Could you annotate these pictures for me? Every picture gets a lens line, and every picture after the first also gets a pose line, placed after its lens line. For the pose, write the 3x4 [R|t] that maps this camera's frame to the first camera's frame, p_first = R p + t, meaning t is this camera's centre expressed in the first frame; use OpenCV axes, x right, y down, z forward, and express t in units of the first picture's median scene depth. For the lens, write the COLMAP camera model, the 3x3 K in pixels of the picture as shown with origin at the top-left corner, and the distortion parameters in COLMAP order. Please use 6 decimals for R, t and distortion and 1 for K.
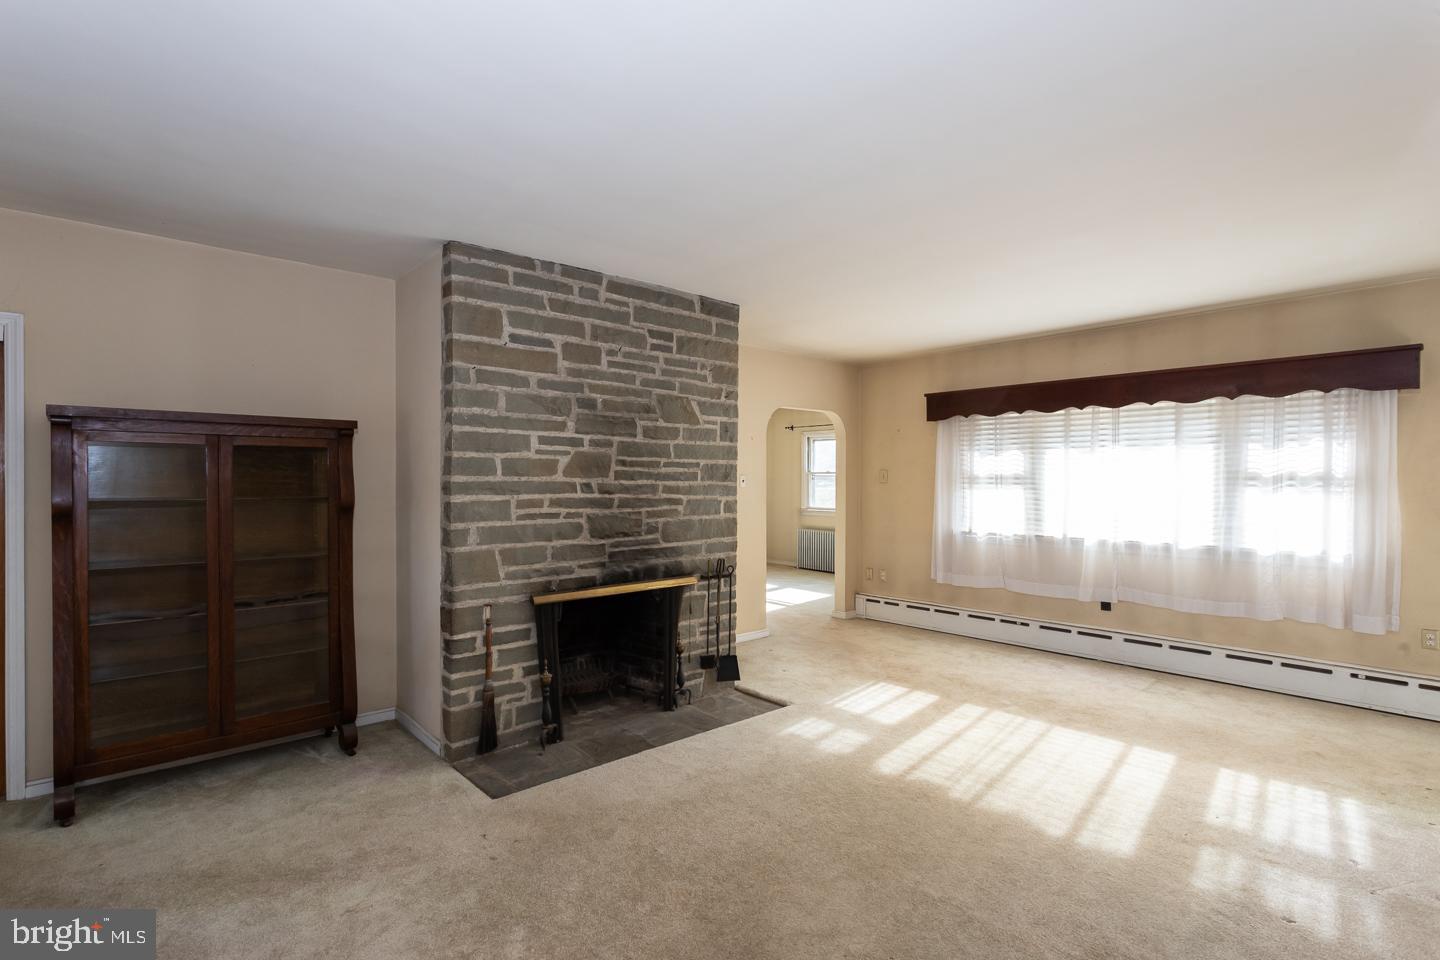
lens RADIAL K [[682.6, 0, 716.5], [0, 682.6, 482.0], [0, 0, 1]] dist [0.004207, -0.000210]
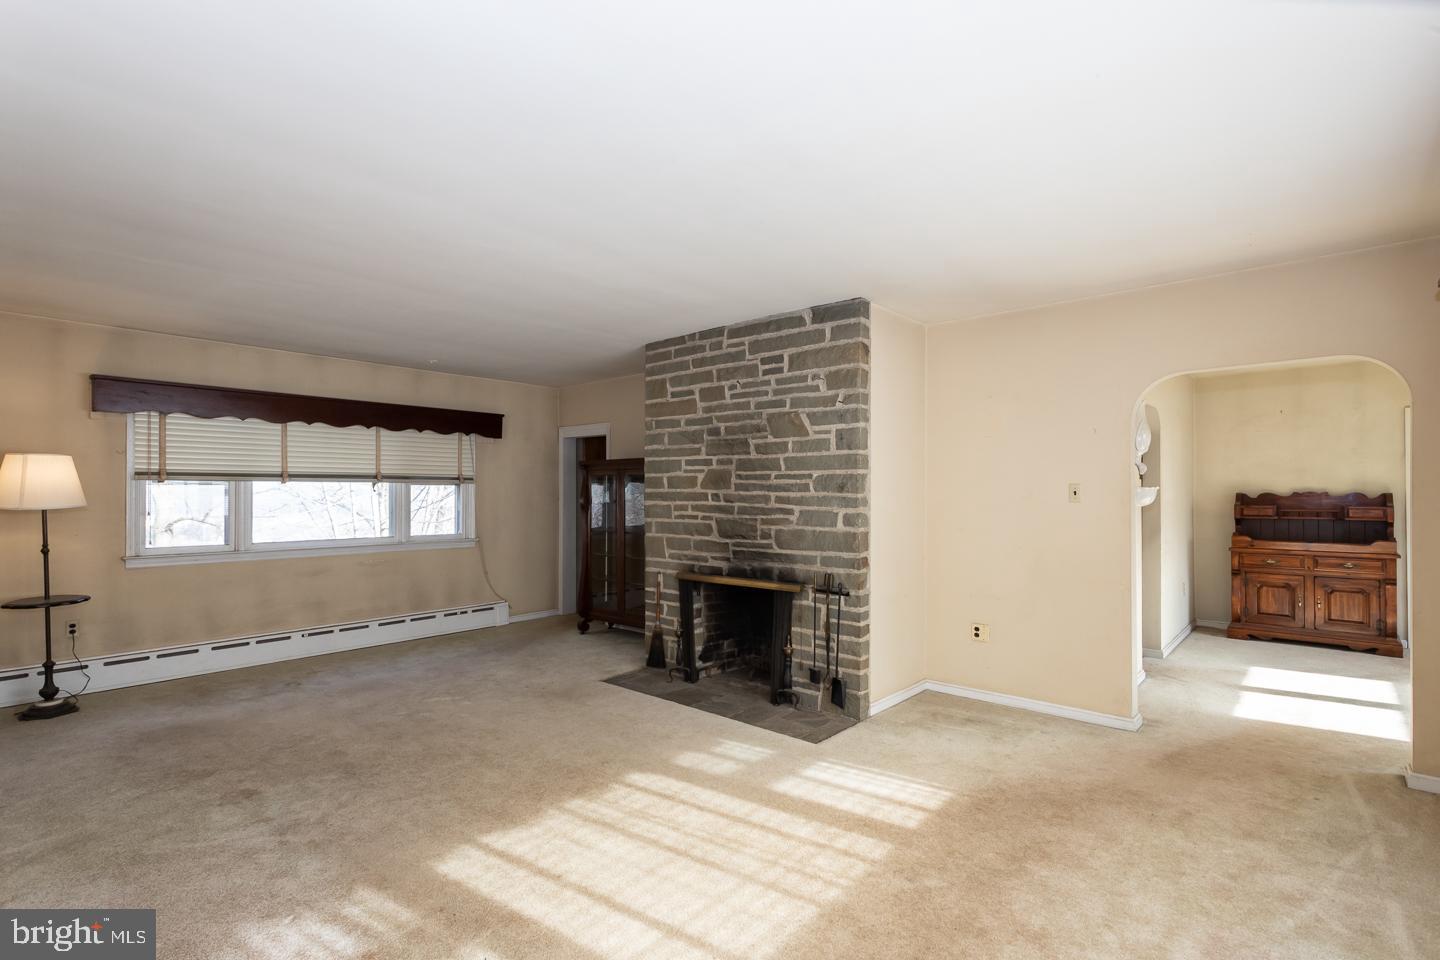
lens RADIAL K [[682.6, 0, 716.5], [0, 682.6, 482.0], [0, 0, 1]] dist [0.004207, -0.000210]
pose [[0.124300, -0.012068, -0.992171, 1.047754], [-0.001255, 0.999923, -0.012319, -0.004098], [0.992244, 0.002777, 0.124275, 0.813577]]
